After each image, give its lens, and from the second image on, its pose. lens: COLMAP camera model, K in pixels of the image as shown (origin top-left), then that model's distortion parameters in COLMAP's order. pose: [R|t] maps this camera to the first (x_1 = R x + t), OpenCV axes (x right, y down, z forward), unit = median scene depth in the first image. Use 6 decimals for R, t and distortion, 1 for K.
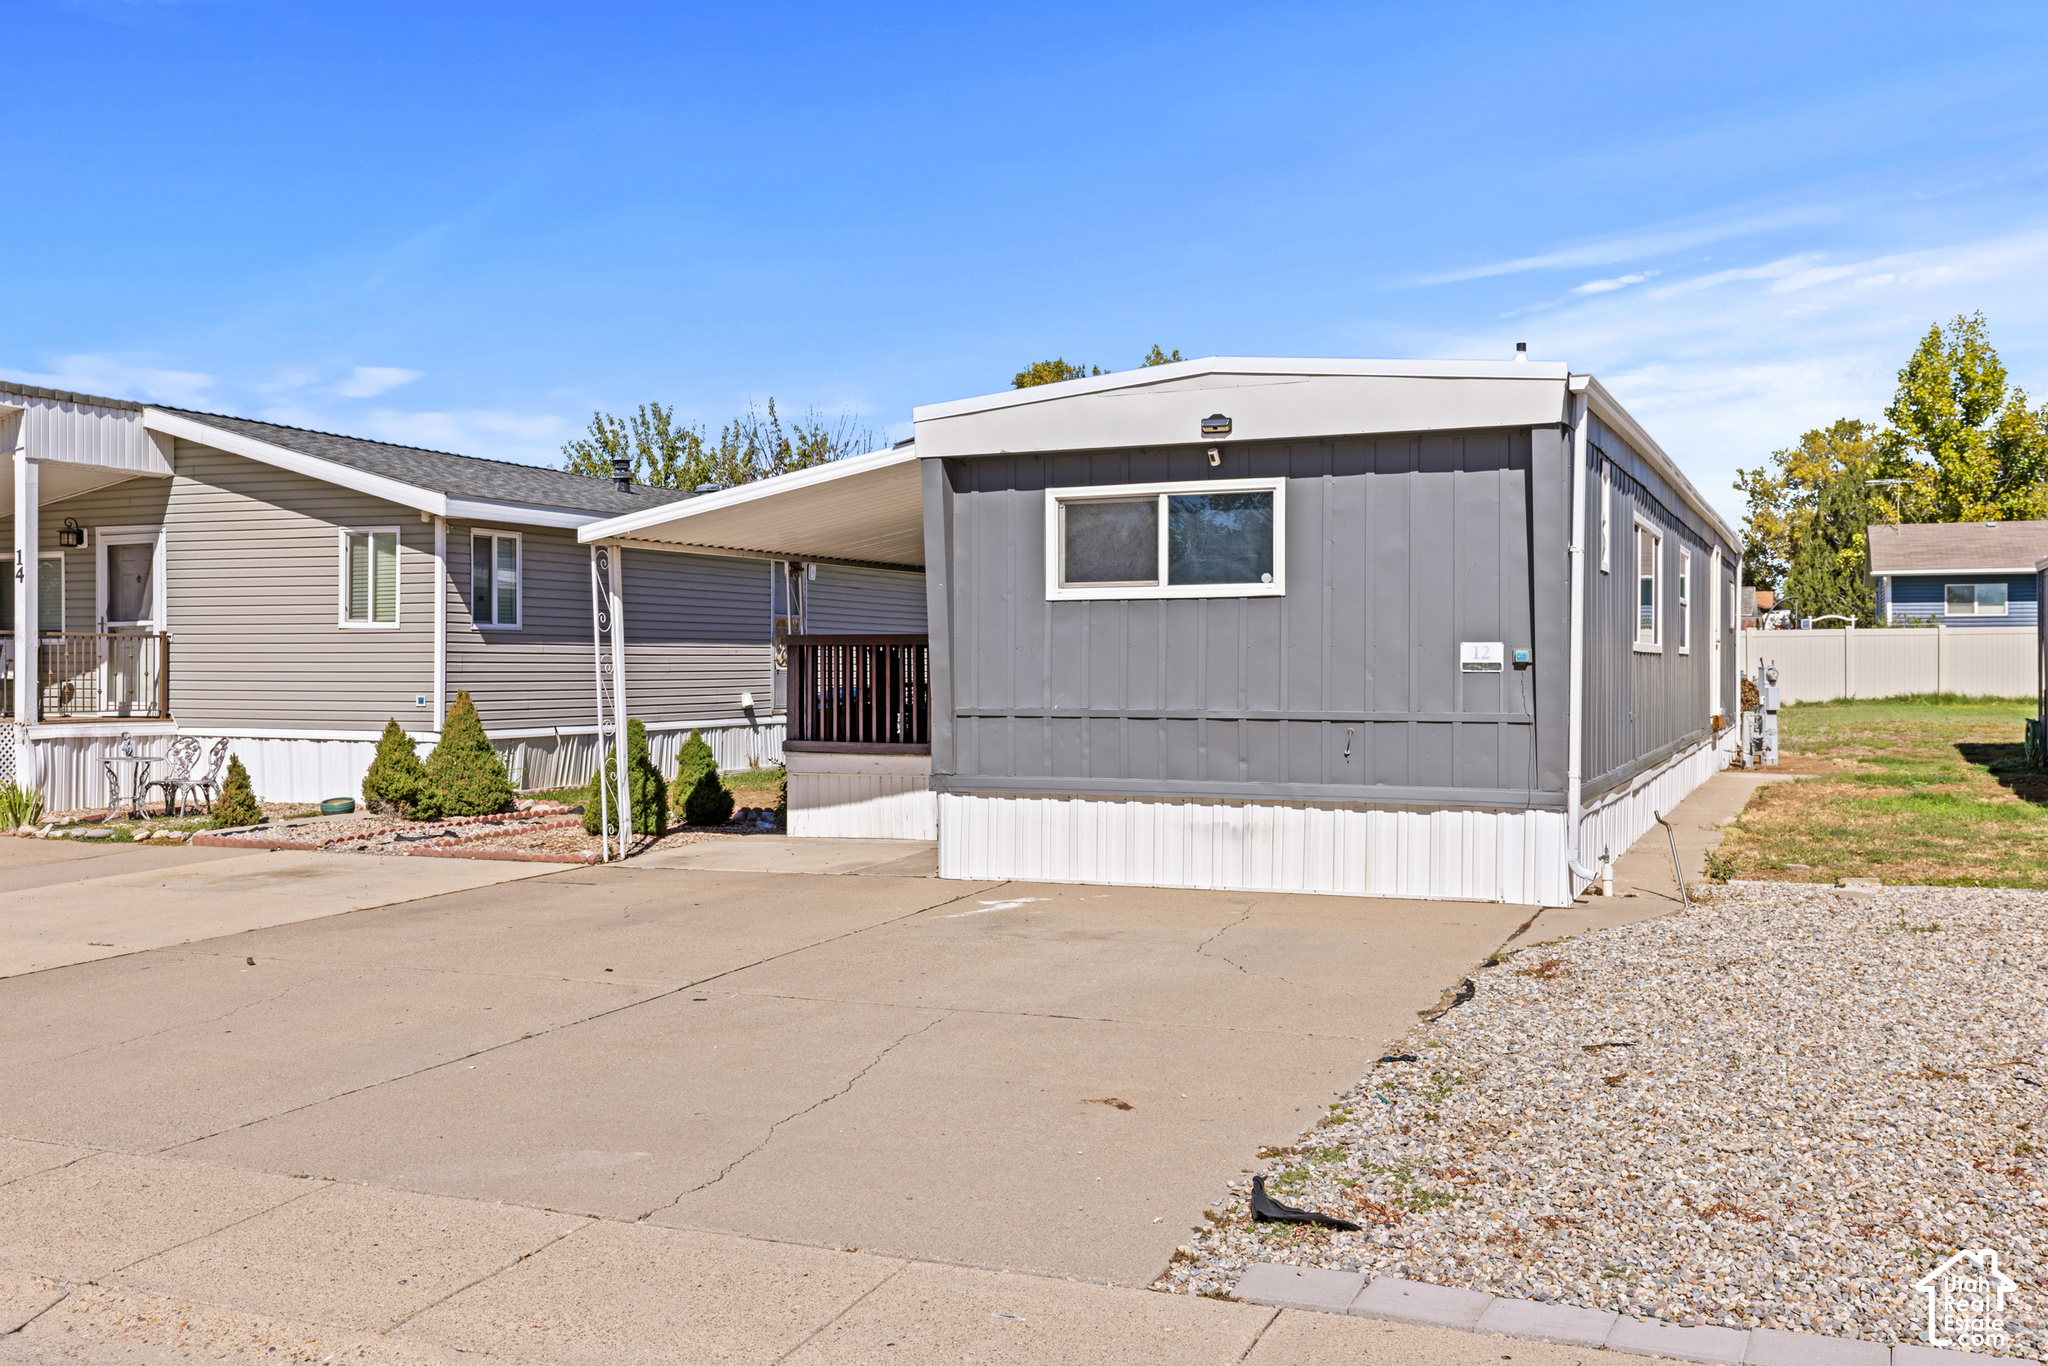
lens RADIAL K [[1839.3, 0, 1024.7], [0, 1839.3, 684.8], [0, 0, 1]] dist [0.017256, 0.001500]
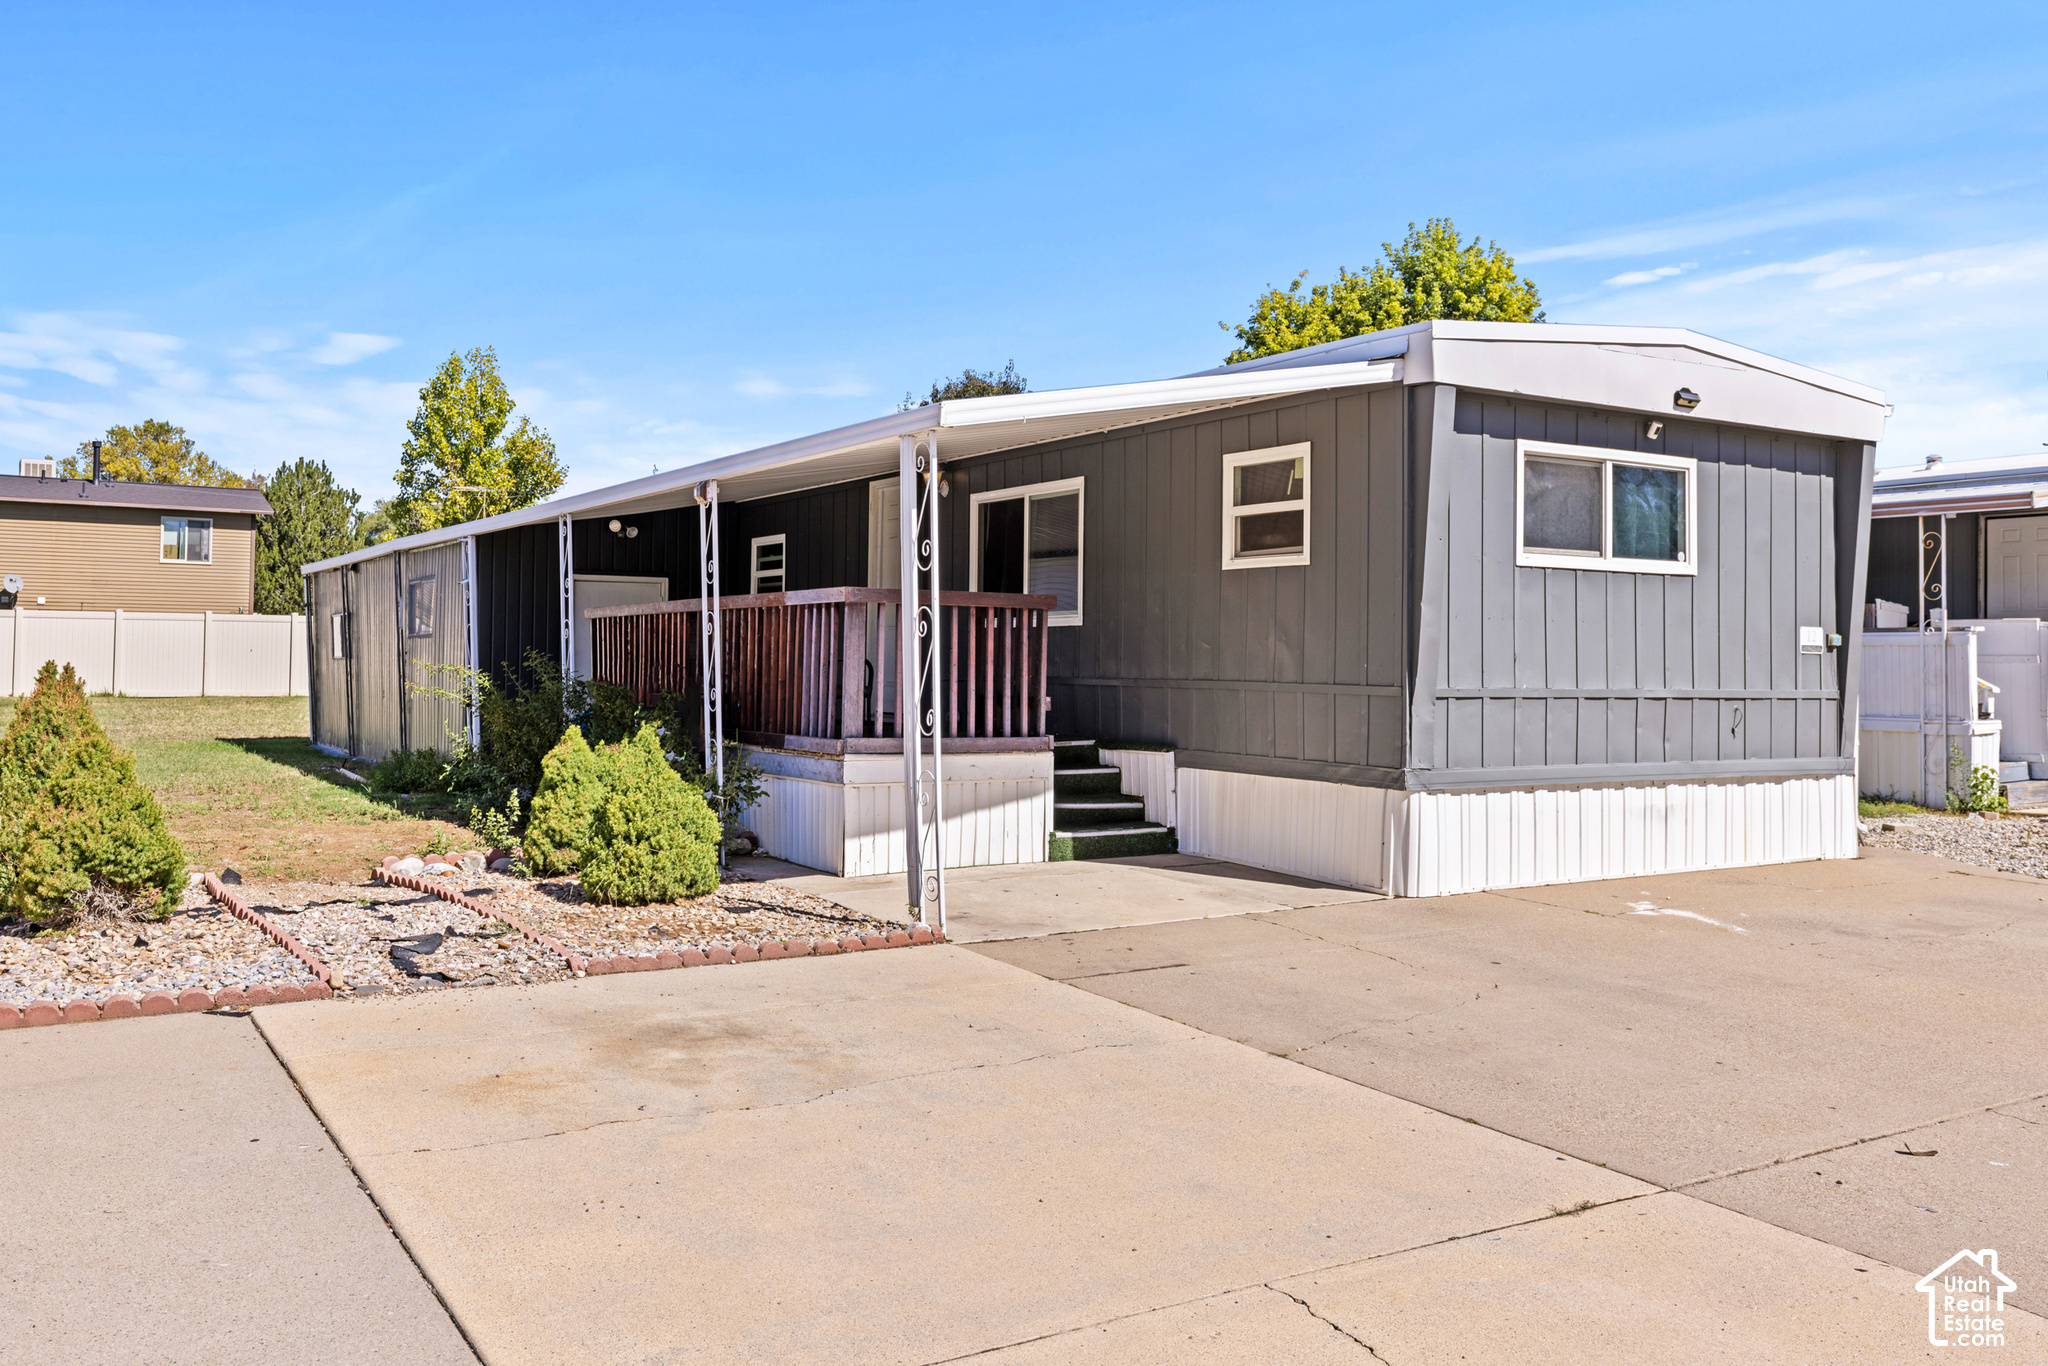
lens RADIAL K [[1681.5, 0, 1024.9], [0, 1681.5, 630.7], [0, 0, 1]] dist [-0.012383, -0.000572]
pose [[0.570004, 0.024619, 0.821273, -0.798611], [-0.003324, 0.999612, -0.027658, 0.008178], [-0.821635, 0.013035, 0.569864, 0.753013]]
